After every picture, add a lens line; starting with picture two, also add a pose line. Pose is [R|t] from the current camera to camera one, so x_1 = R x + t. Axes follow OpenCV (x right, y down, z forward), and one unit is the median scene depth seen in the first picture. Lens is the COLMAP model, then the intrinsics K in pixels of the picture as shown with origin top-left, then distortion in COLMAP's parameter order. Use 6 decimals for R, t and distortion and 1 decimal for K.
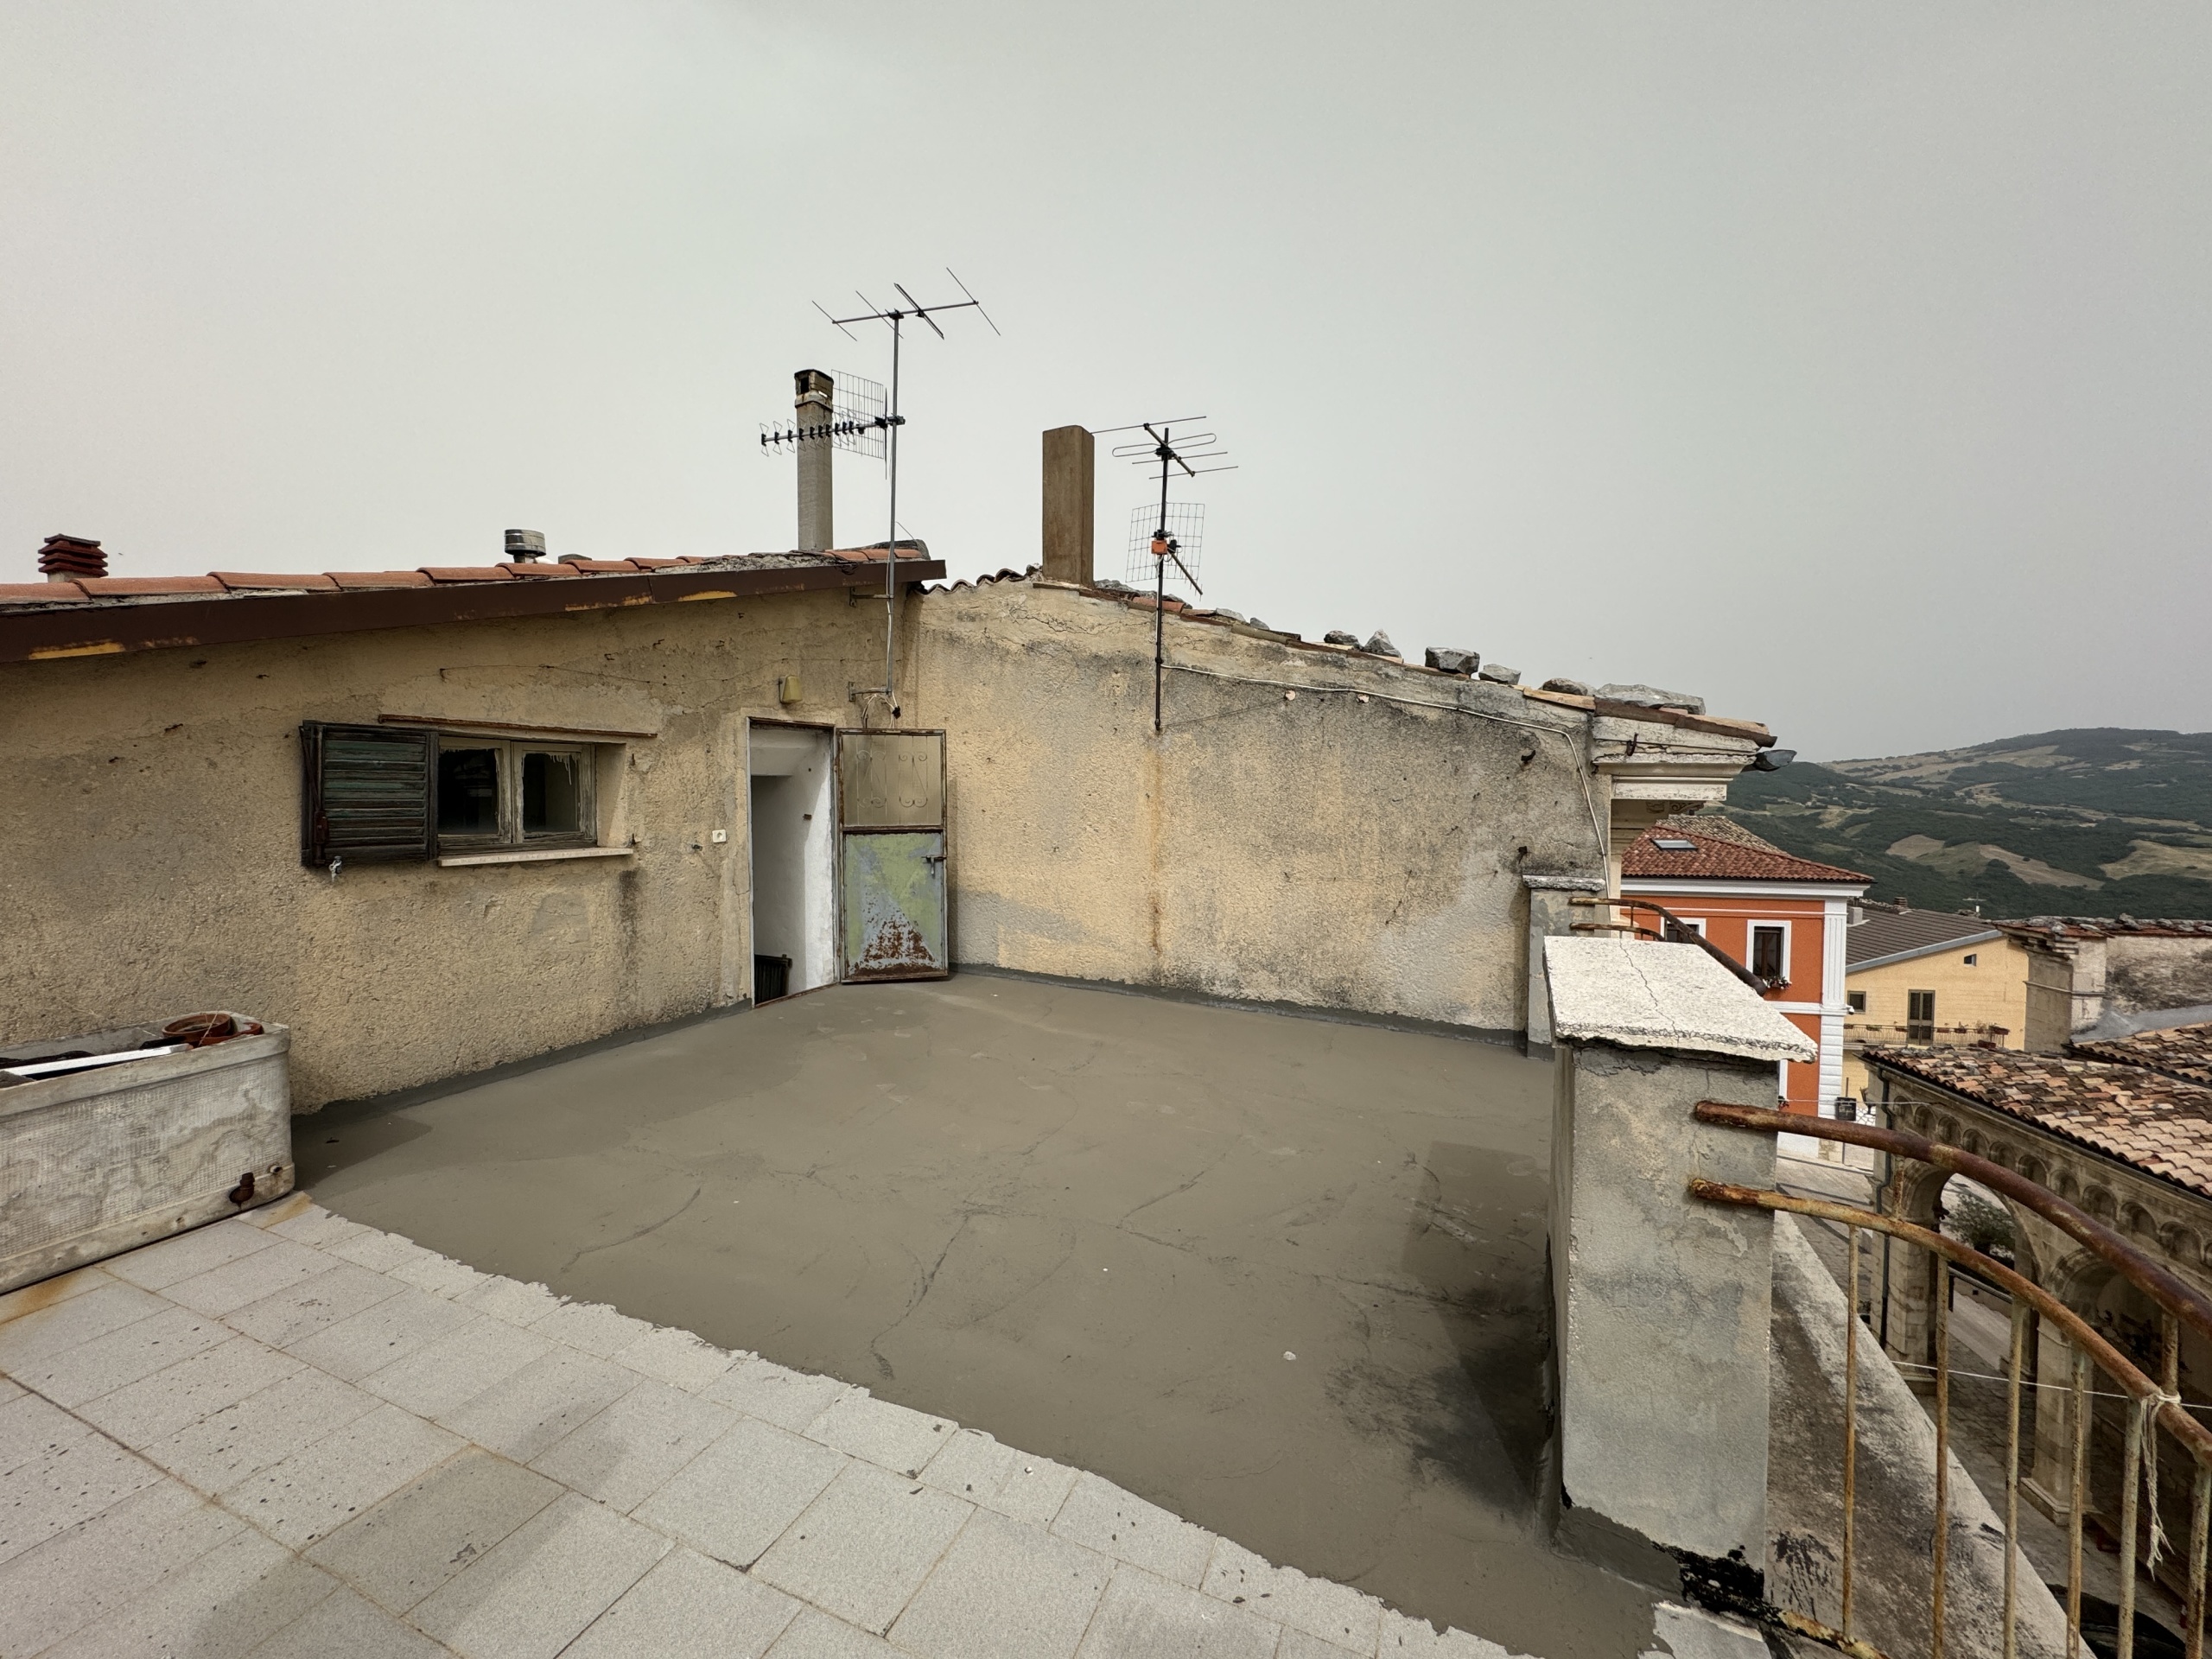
lens RADIAL K [[883.1, 0, 1104.4], [0, 883.1, 822.7], [0, 0, 1]] dist [-0.002008, 0.000586]
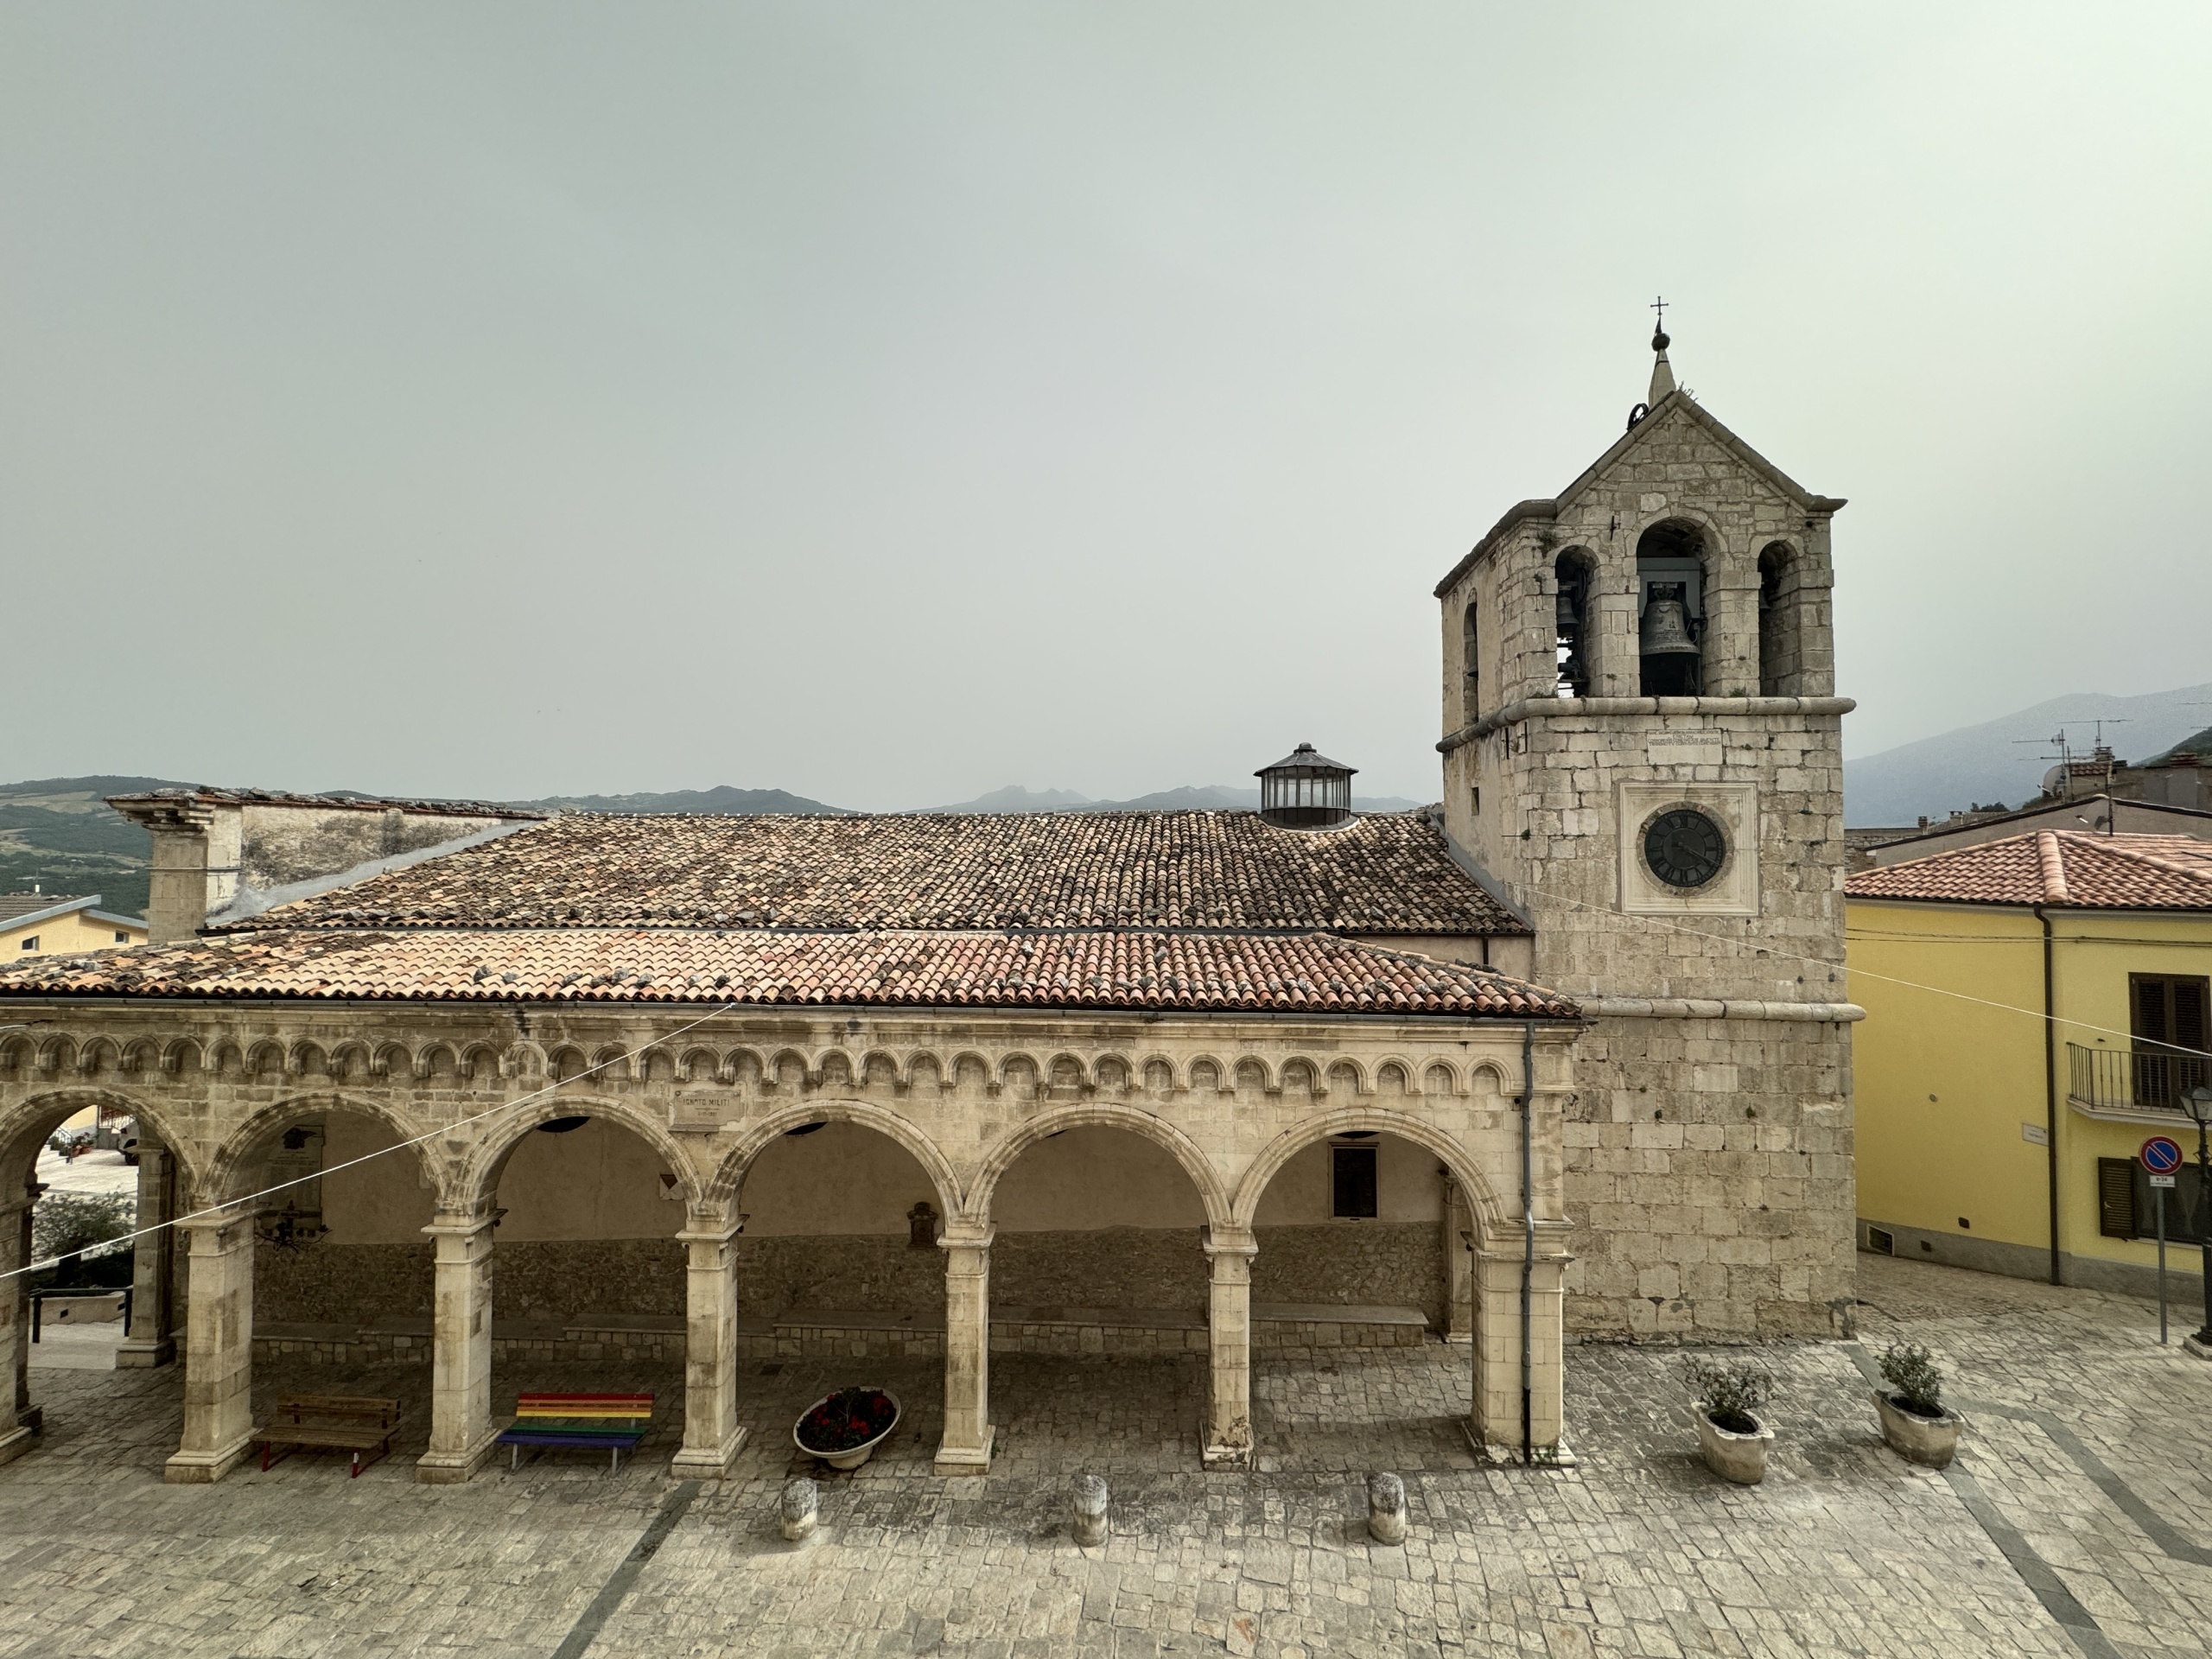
lens RADIAL K [[883.1, 0, 1103.6], [0, 883.1, 823.7], [0, 0, 1]] dist [-0.002008, 0.000586]
pose [[-0.105440, 0.027127, 0.994056, 0.570274], [0.026300, 0.999354, -0.024482, 0.776267], [-0.994078, 0.023562, -0.106085, 0.864279]]
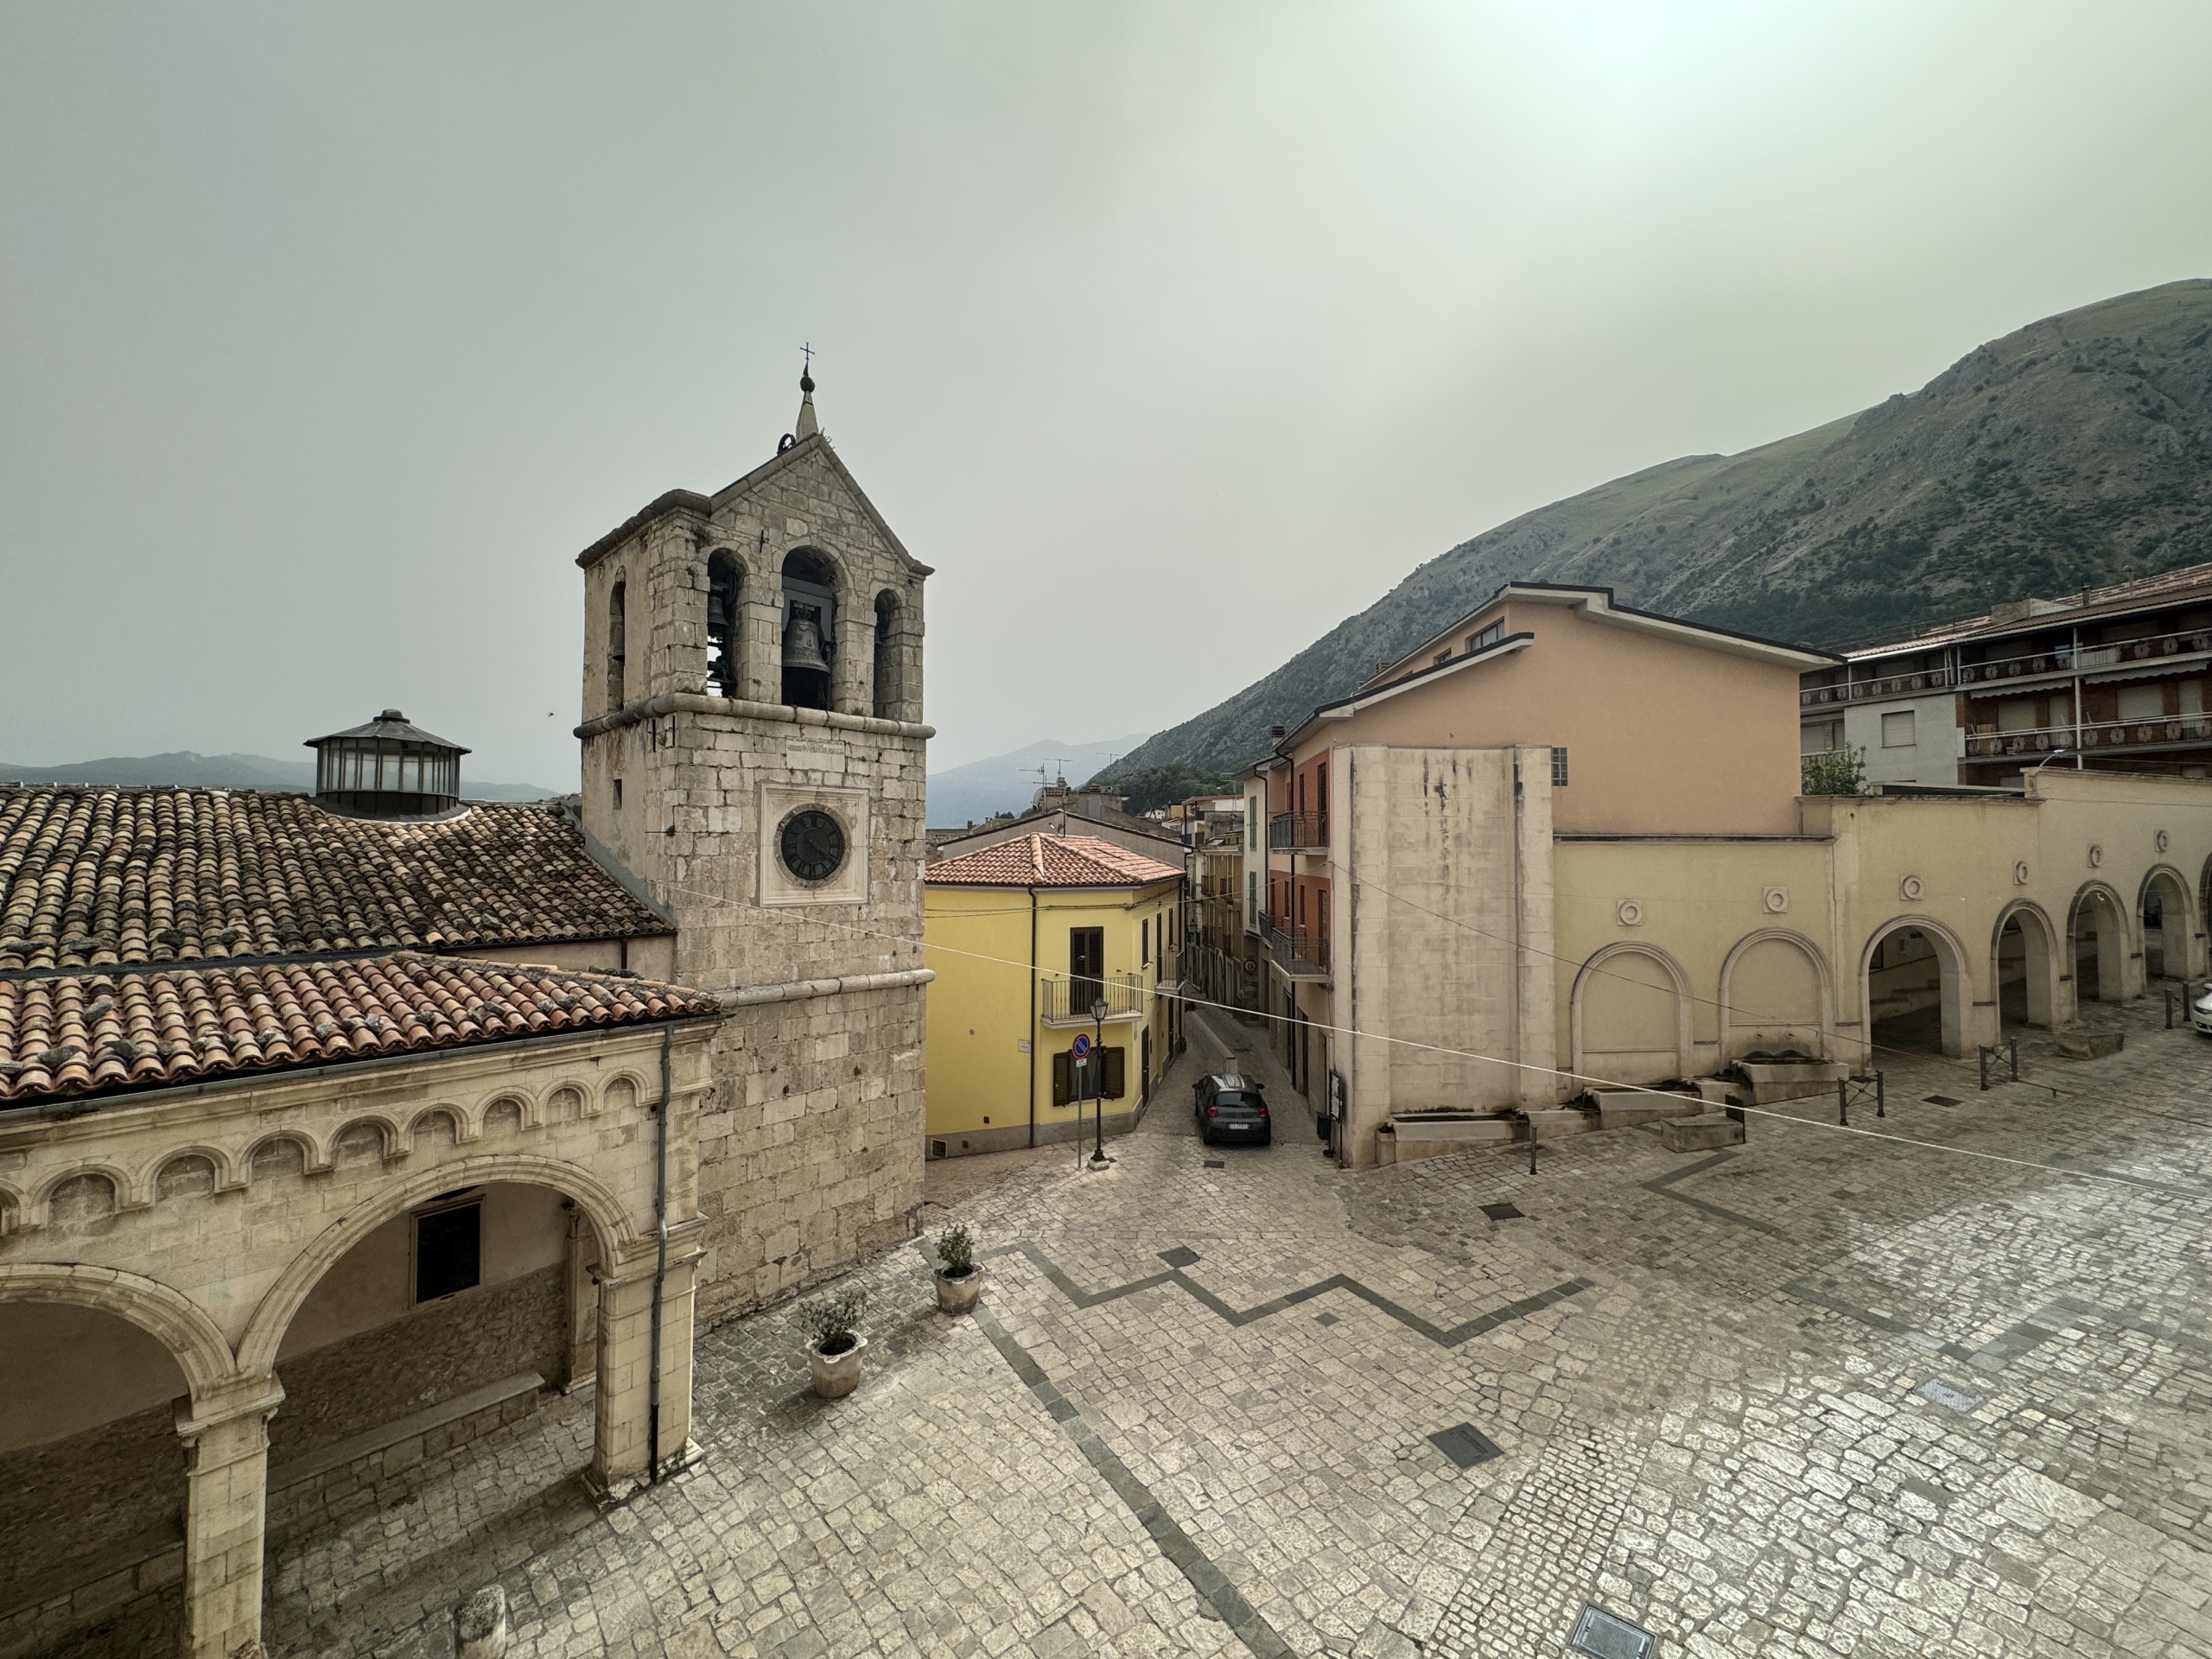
lens RADIAL K [[883.1, 0, 1107.1], [0, 883.1, 823.0], [0, 0, 1]] dist [-0.002008, 0.000586]
pose [[-0.846752, 0.009597, 0.531901, 0.627588], [0.010271, 0.999946, -0.001691, 0.770584], [-0.531888, 0.004031, -0.846805, 0.823556]]
